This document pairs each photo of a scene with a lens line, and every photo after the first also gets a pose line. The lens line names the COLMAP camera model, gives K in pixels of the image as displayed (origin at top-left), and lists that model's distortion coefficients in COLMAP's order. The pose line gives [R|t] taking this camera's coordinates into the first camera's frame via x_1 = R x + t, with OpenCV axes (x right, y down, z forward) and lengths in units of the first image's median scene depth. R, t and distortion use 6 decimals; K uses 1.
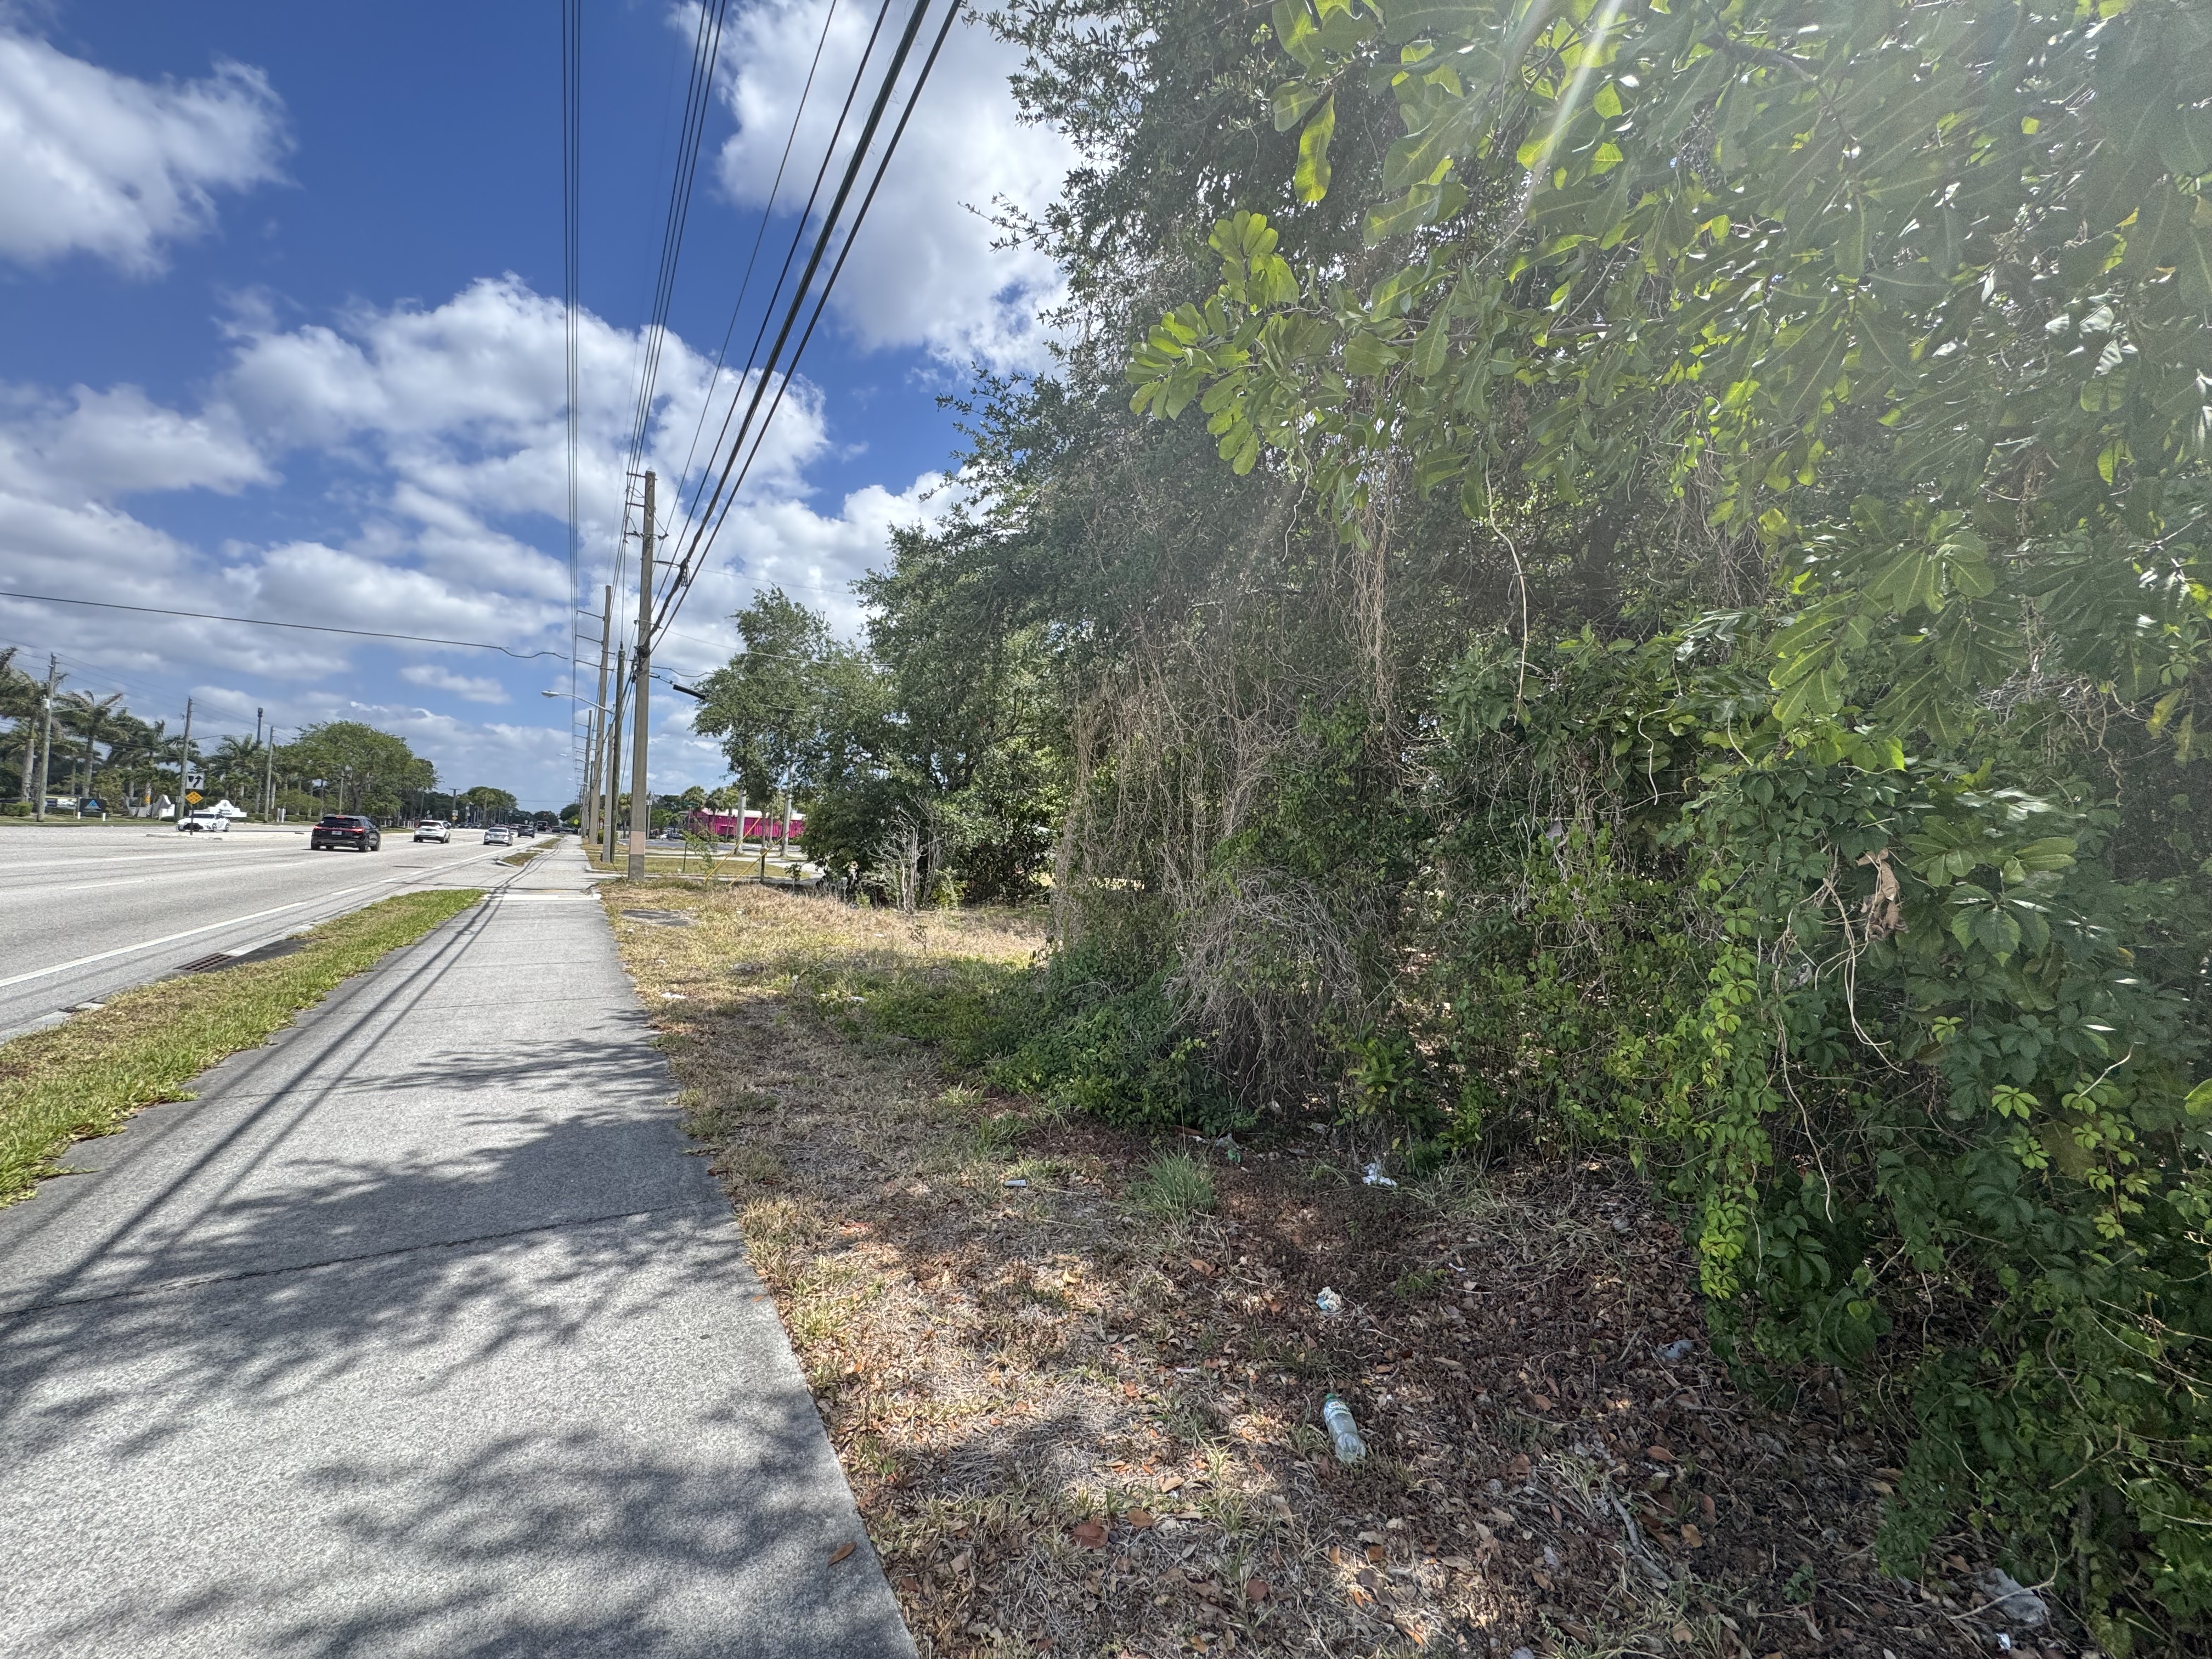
lens RADIAL K [[882.6, 0, 1106.0], [0, 882.6, 829.5], [0, 0, 1]] dist [0.000485, 0.000139]
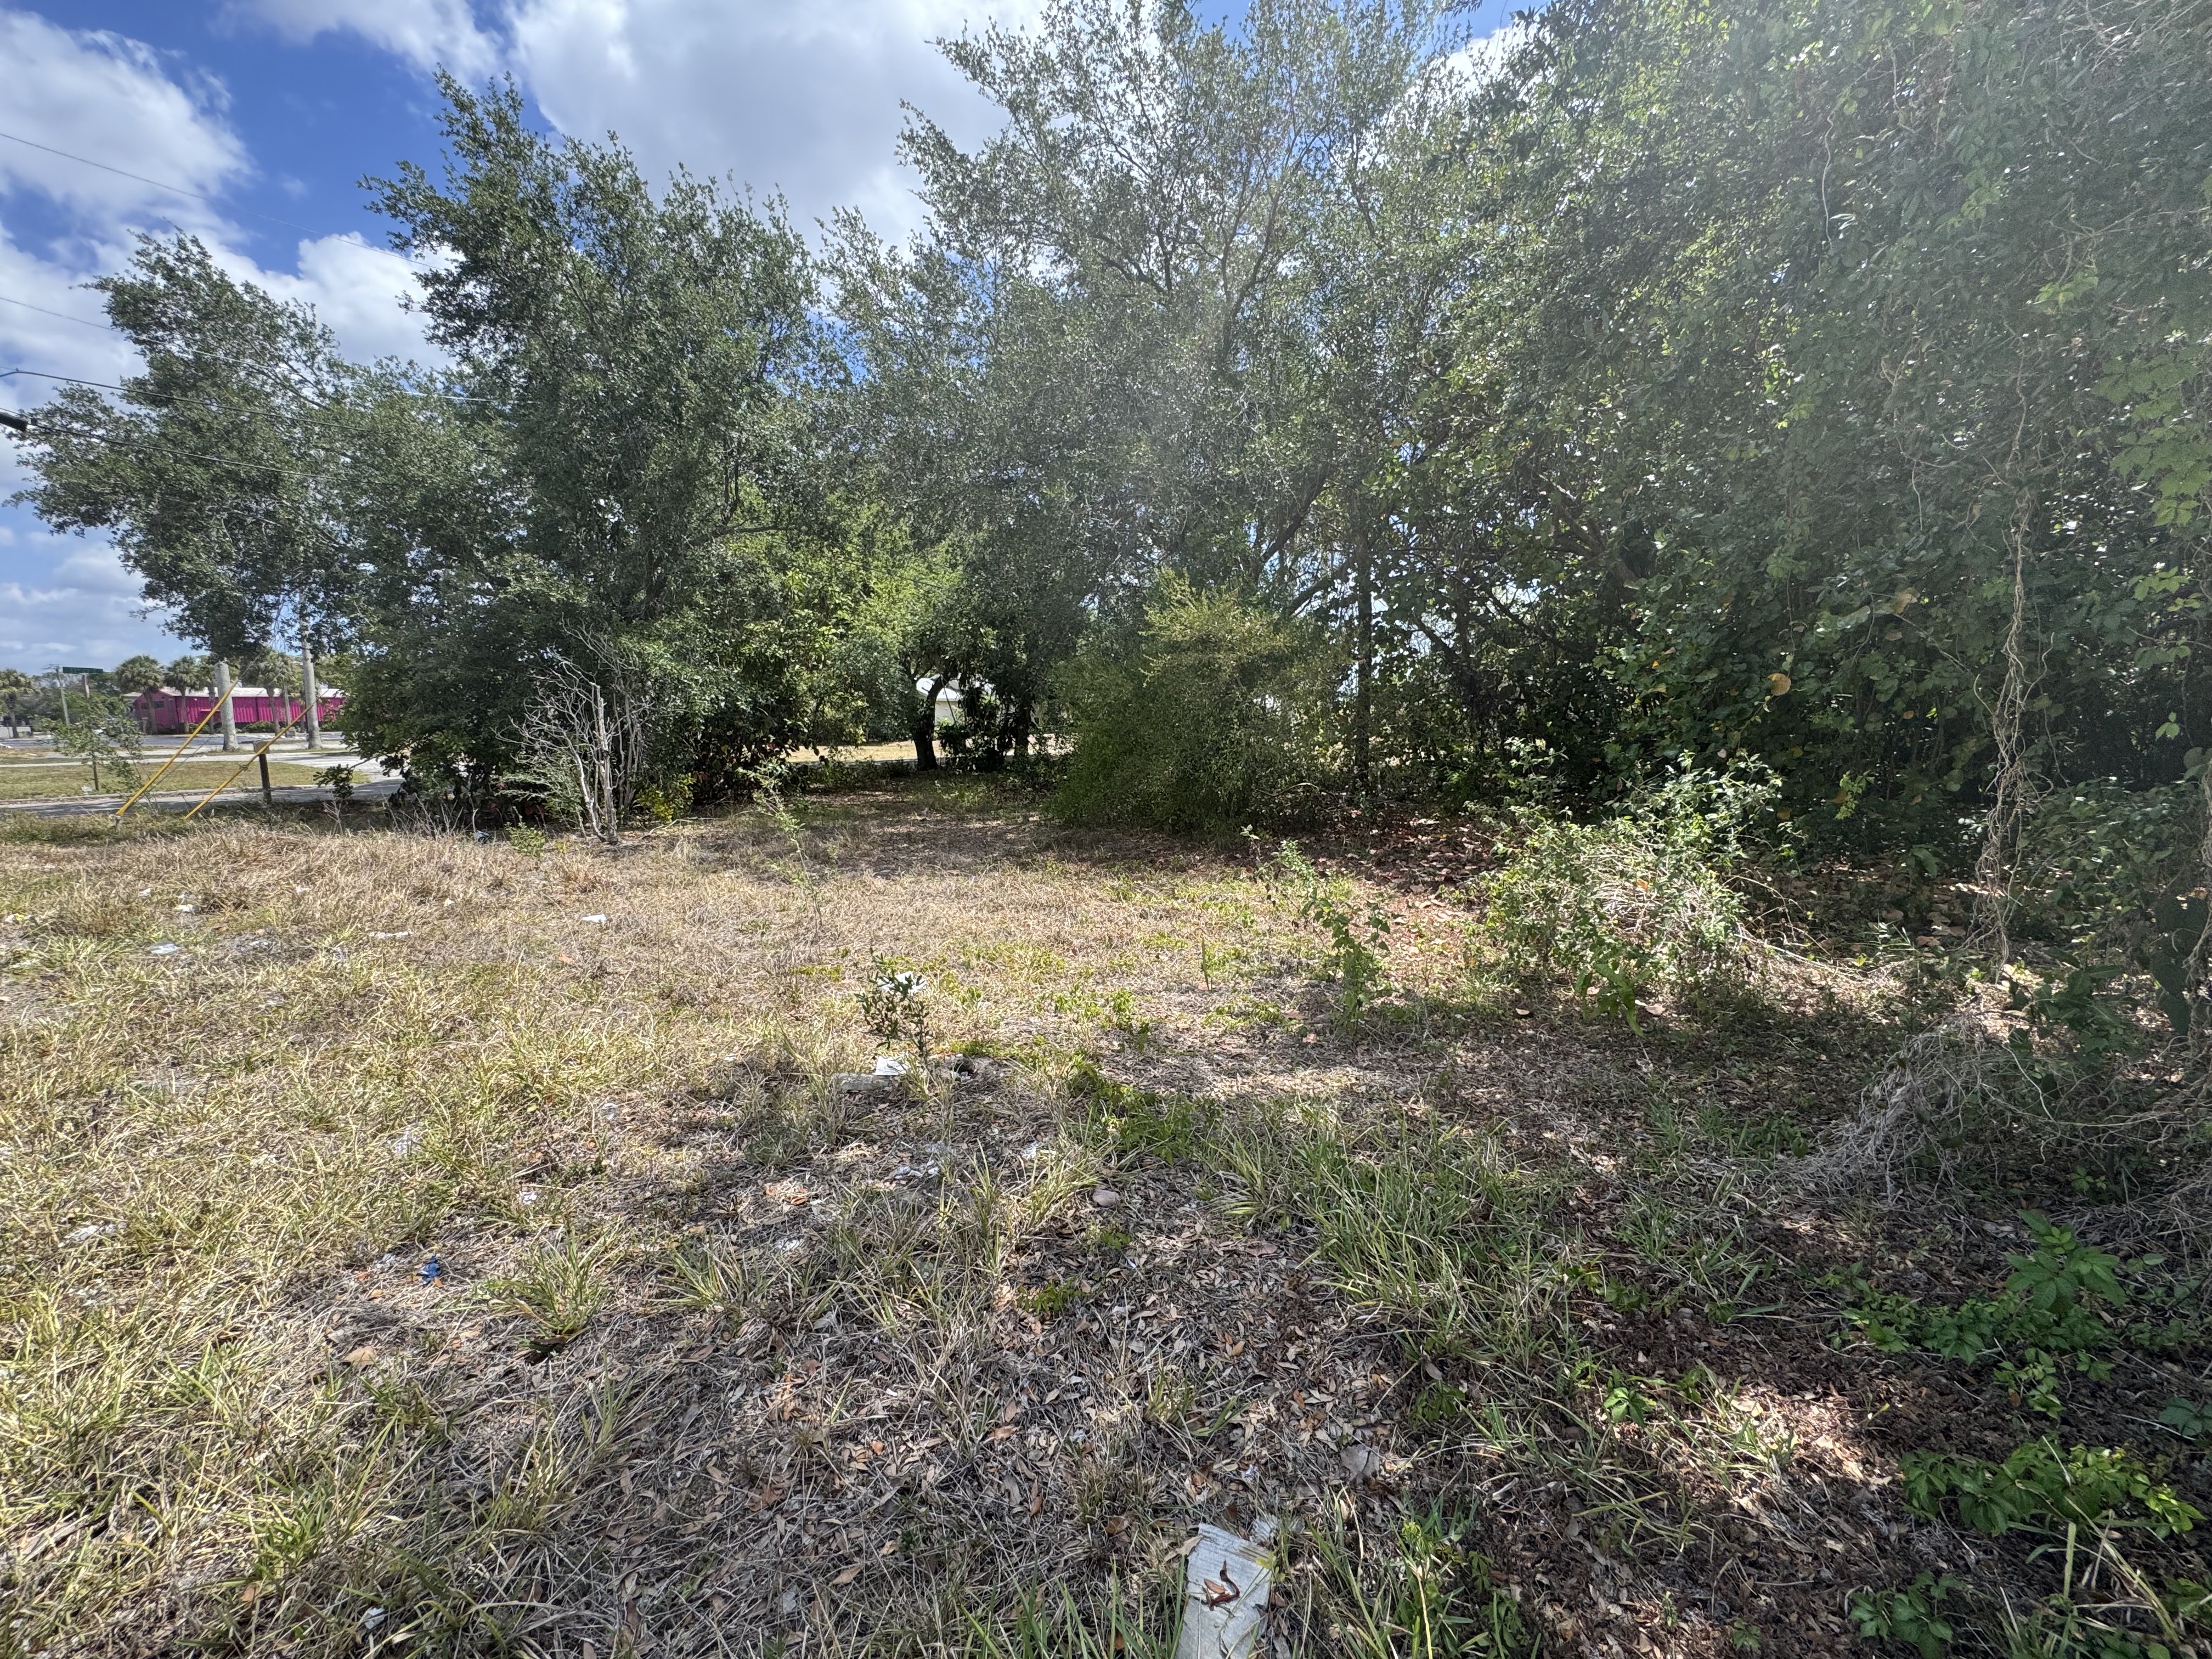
lens RADIAL K [[882.6, 0, 1106.0], [0, 882.6, 829.5], [0, 0, 1]] dist [0.000485, 0.000139]
pose [[0.927841, -0.103398, 0.358358, -0.096103], [0.043910, 0.984406, 0.170342, 0.004828], [-0.370383, -0.142315, 0.917912, 0.275920]]
